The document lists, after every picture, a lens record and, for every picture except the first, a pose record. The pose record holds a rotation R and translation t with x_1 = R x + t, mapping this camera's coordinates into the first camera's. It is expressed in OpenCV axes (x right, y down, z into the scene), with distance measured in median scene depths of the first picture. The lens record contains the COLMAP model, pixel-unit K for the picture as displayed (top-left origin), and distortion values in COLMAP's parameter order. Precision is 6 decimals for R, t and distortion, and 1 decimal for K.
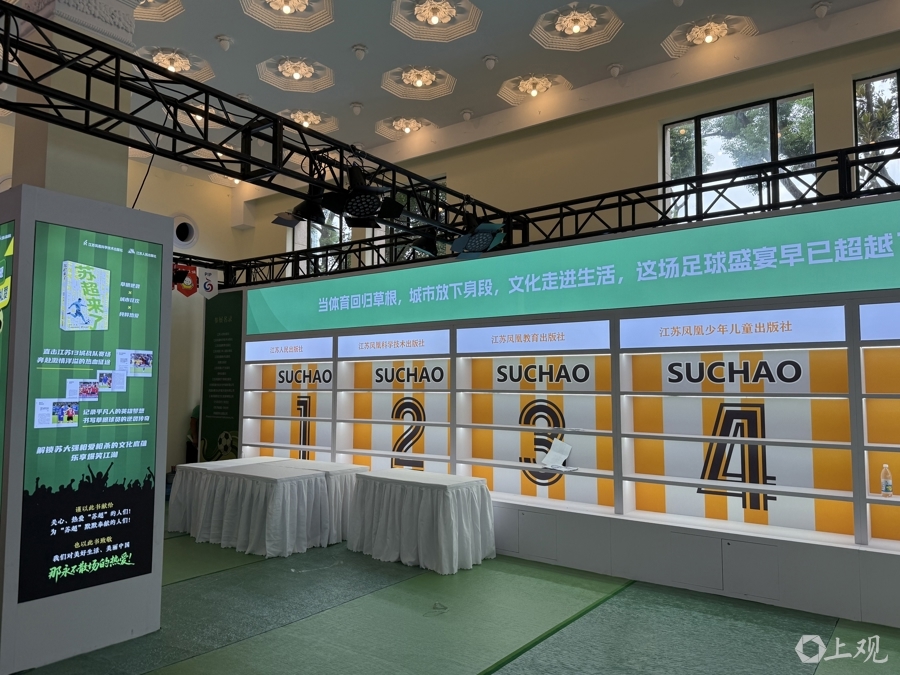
lens RADIAL K [[657.6, 0, 450.0], [0, 657.6, 337.5], [0, 0, 1]] dist [-0.007867, -0.004176]
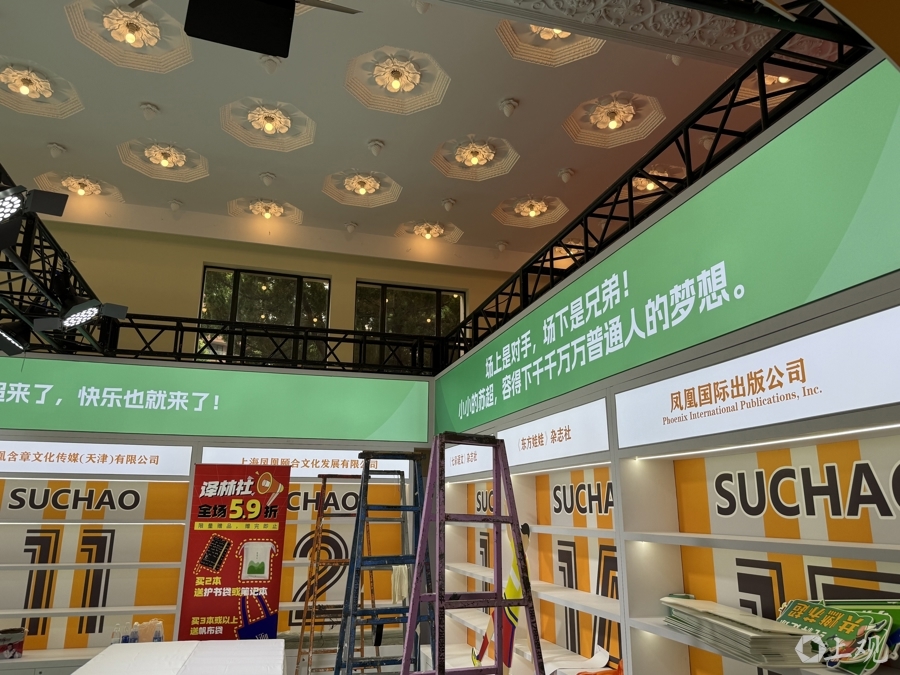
lens RADIAL K [[657.6, 0, 450.0], [0, 657.6, 337.5], [0, 0, 1]] dist [-0.007867, -0.004176]
pose [[0.604265, 0.208024, 0.769149, -0.516616], [-0.068257, 0.975283, -0.210151, 0.010766], [-0.793855, 0.074487, 0.603528, 0.264788]]
